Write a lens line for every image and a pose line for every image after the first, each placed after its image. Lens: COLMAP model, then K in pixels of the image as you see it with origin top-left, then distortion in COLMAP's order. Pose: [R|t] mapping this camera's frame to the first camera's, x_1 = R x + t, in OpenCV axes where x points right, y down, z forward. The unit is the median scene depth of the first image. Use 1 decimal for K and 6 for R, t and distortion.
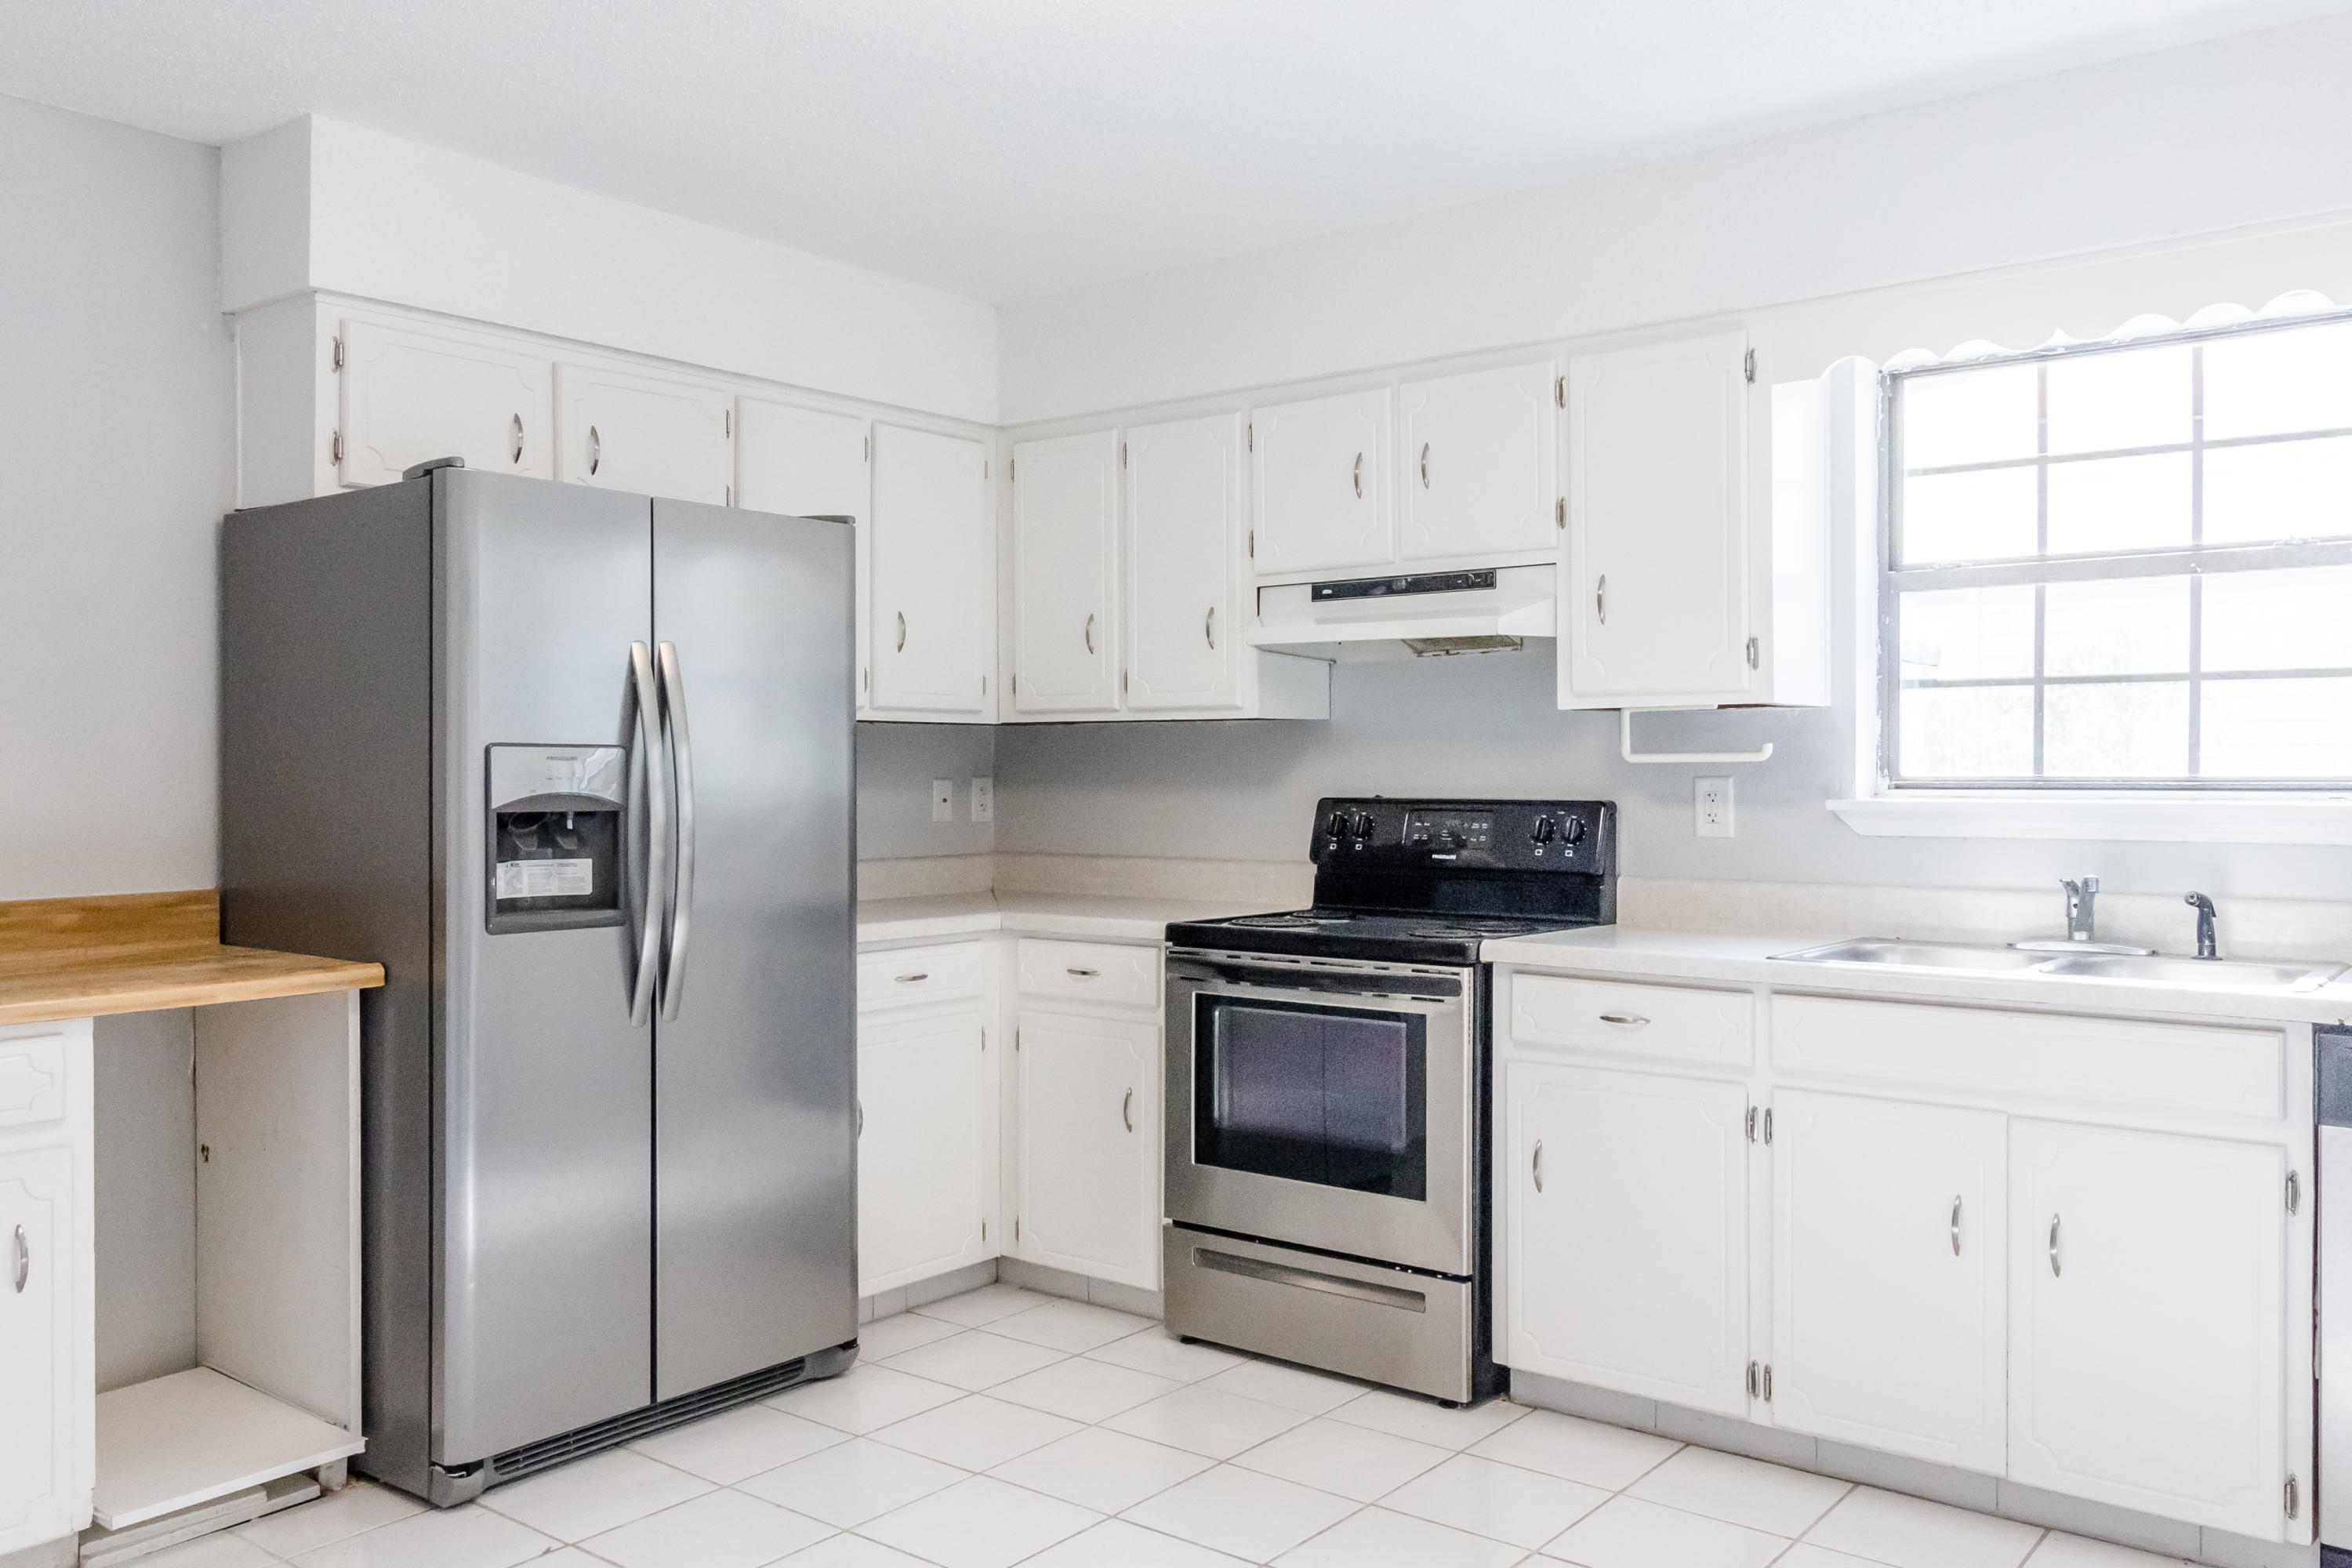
lens RADIAL K [[1871.2, 0, 1167.8], [0, 1871.2, 784.4], [0, 0, 1]] dist [0.022655, -0.002780]
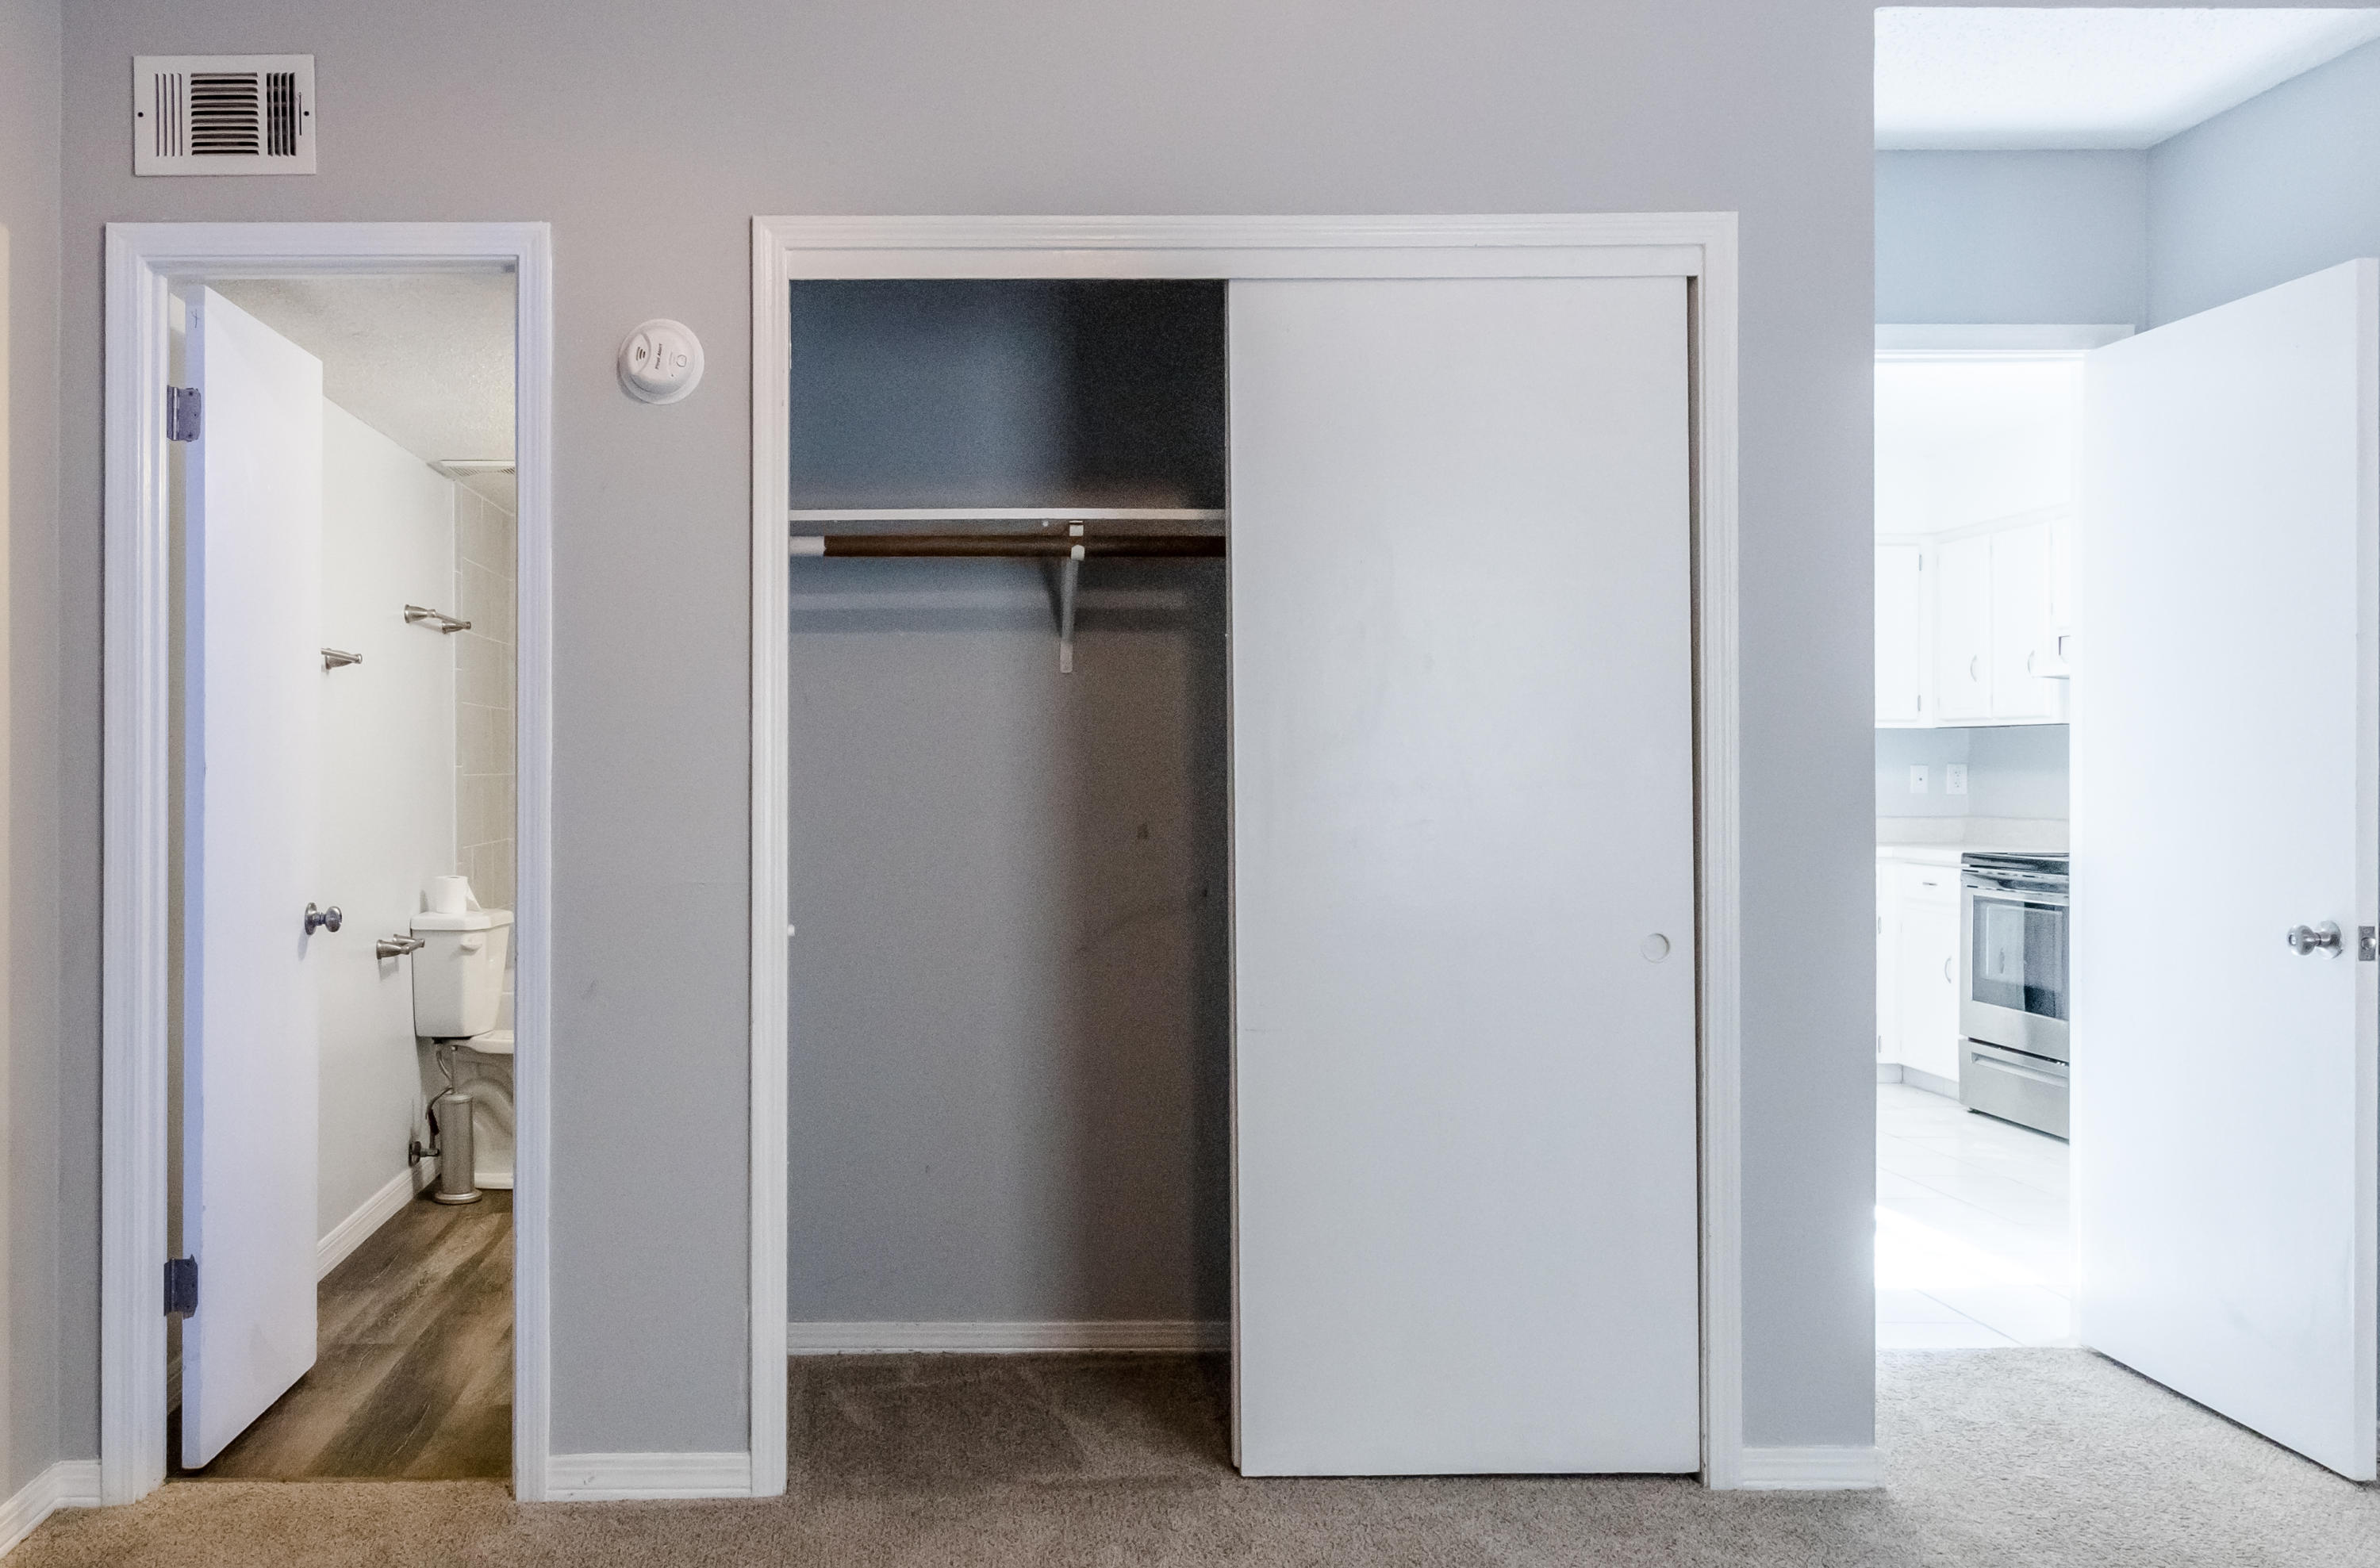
lens RADIAL K [[1985.1, 0, 1187.4], [0, 1985.1, 778.7], [0, 0, 1]] dist [0.010354, 0.002018]
pose [[0.726574, 0.005740, -0.687064, 0.728112], [-0.007000, 0.999975, 0.000951, 0.014318], [0.687052, 0.004118, 0.726596, -0.740946]]
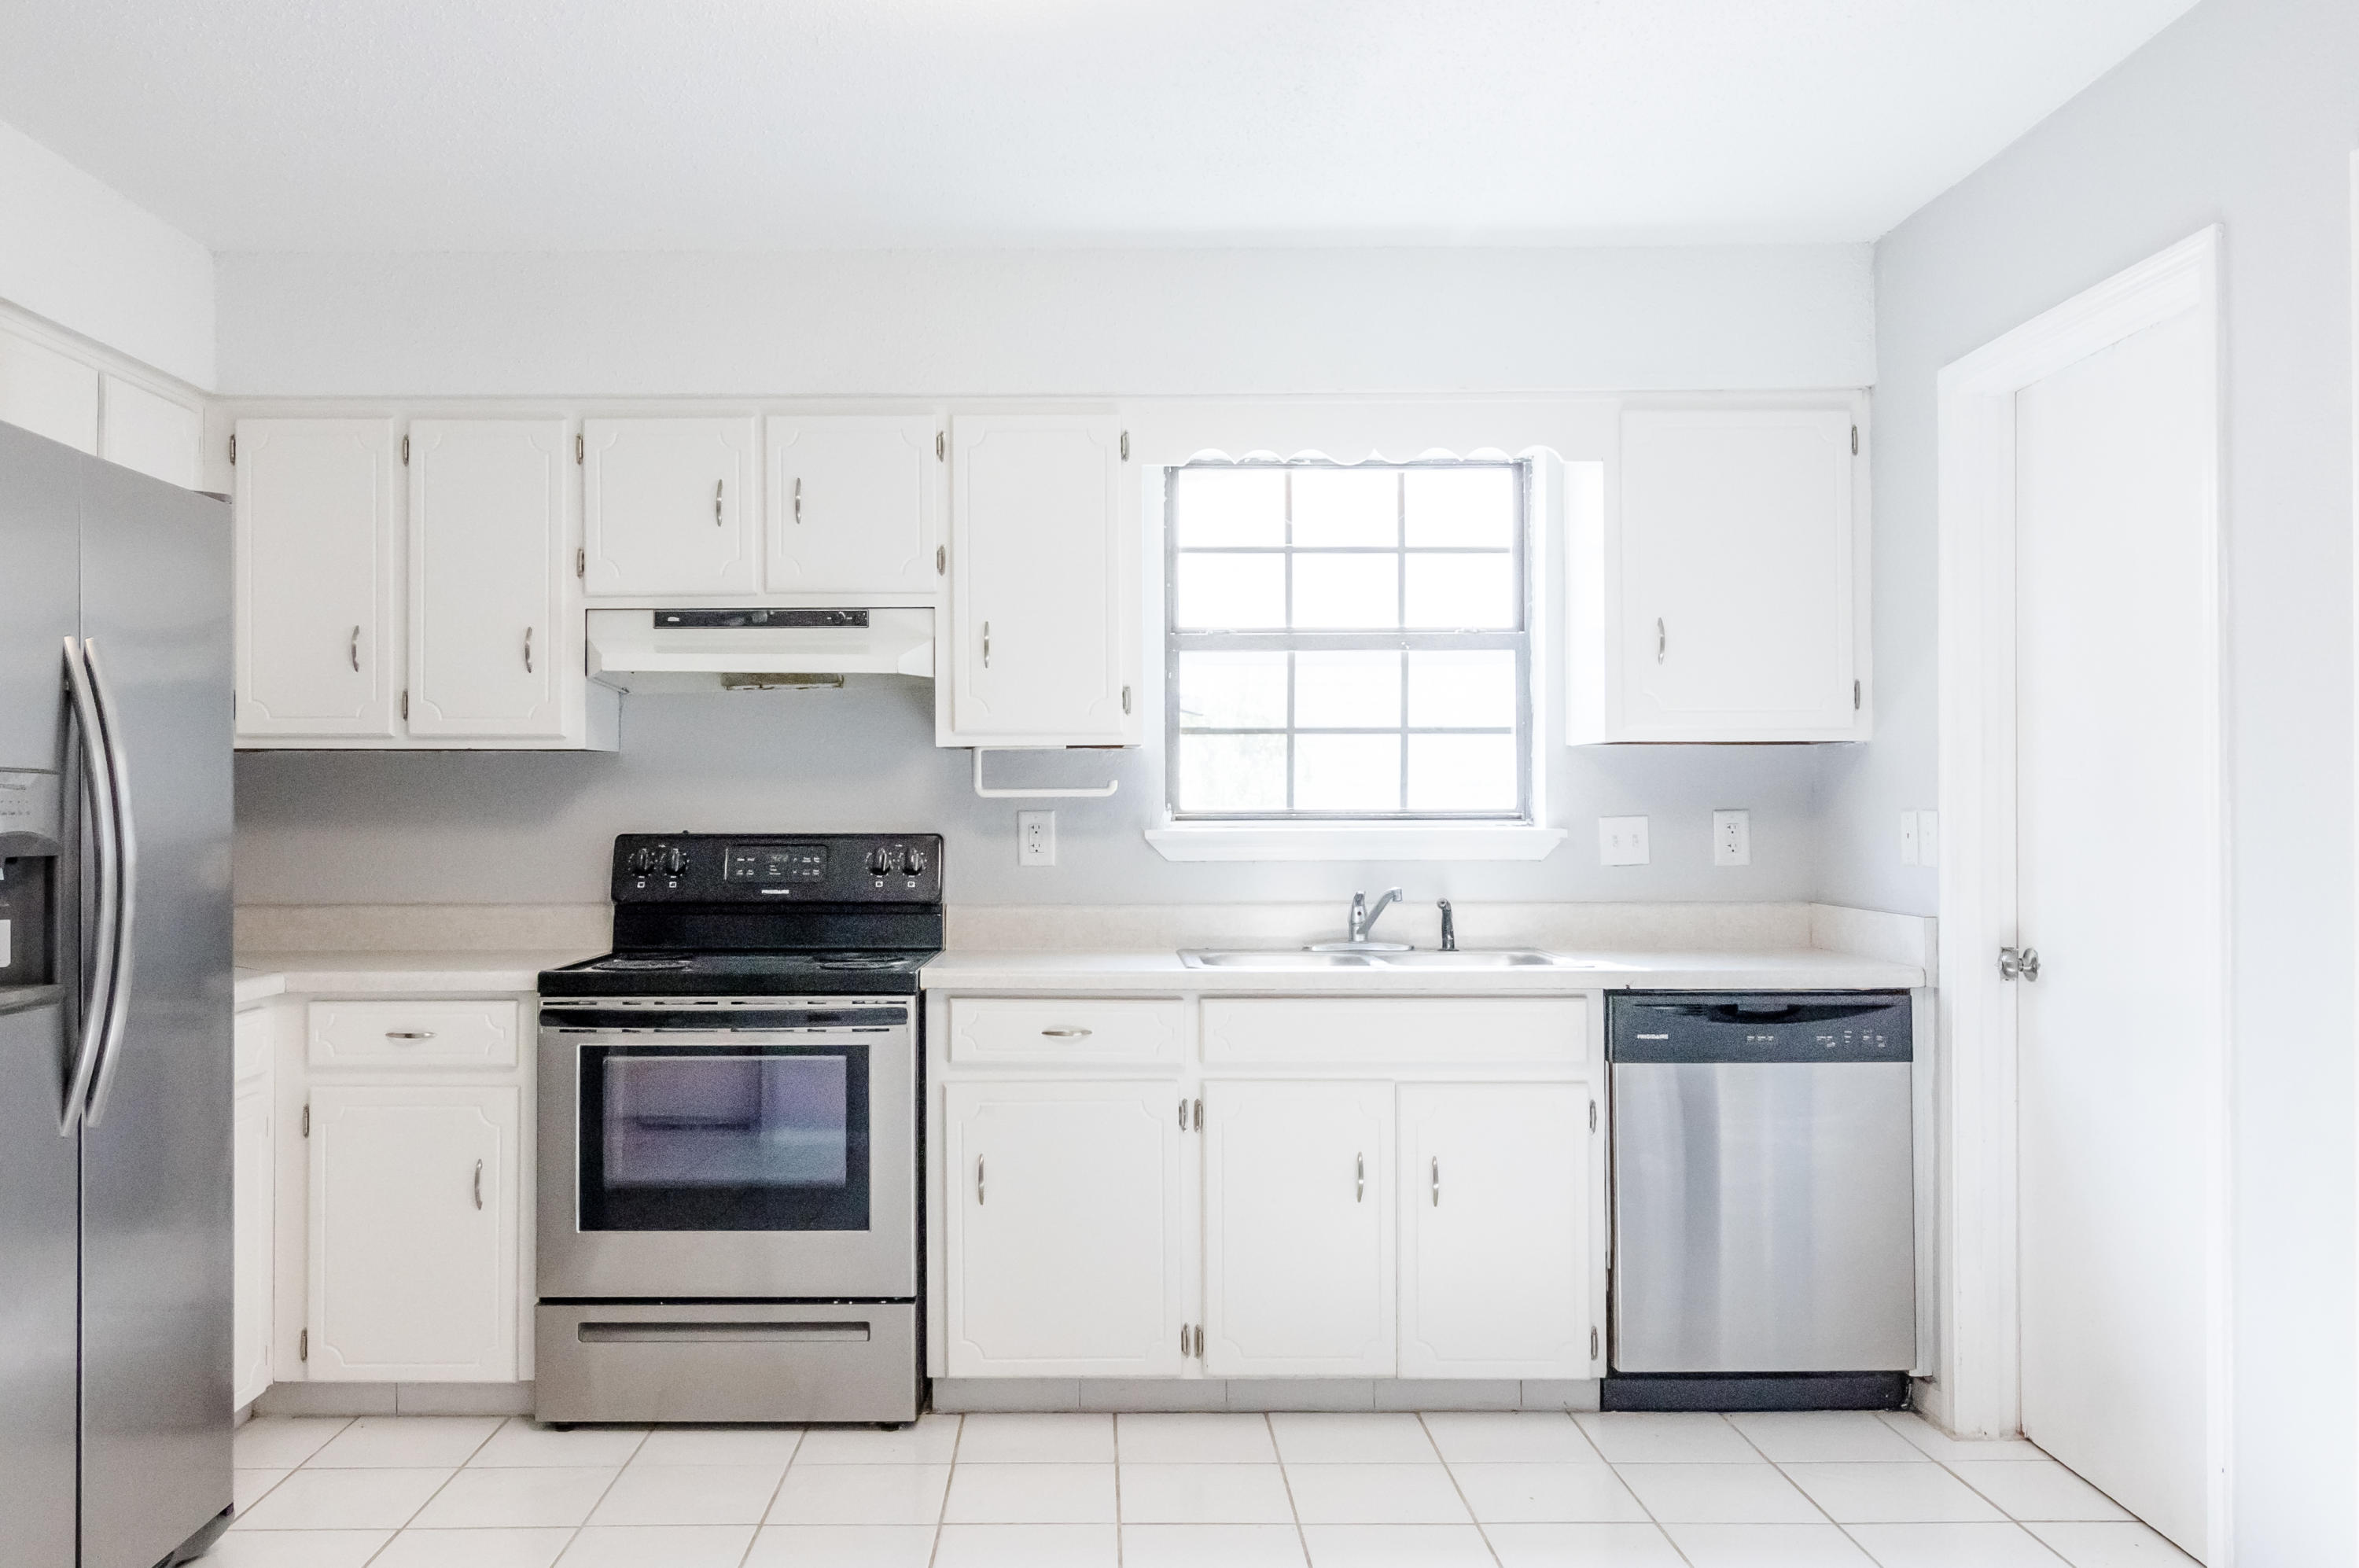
lens RADIAL K [[1876.8, 0, 1162.9], [0, 1876.8, 796.0], [0, 0, 1]] dist [0.022655, -0.002780]
pose [[0.787508, 0.003056, 0.616296, -0.343325], [0.006404, 0.999893, -0.013140, 0.002374], [-0.616271, 0.014295, 0.787405, 0.093840]]
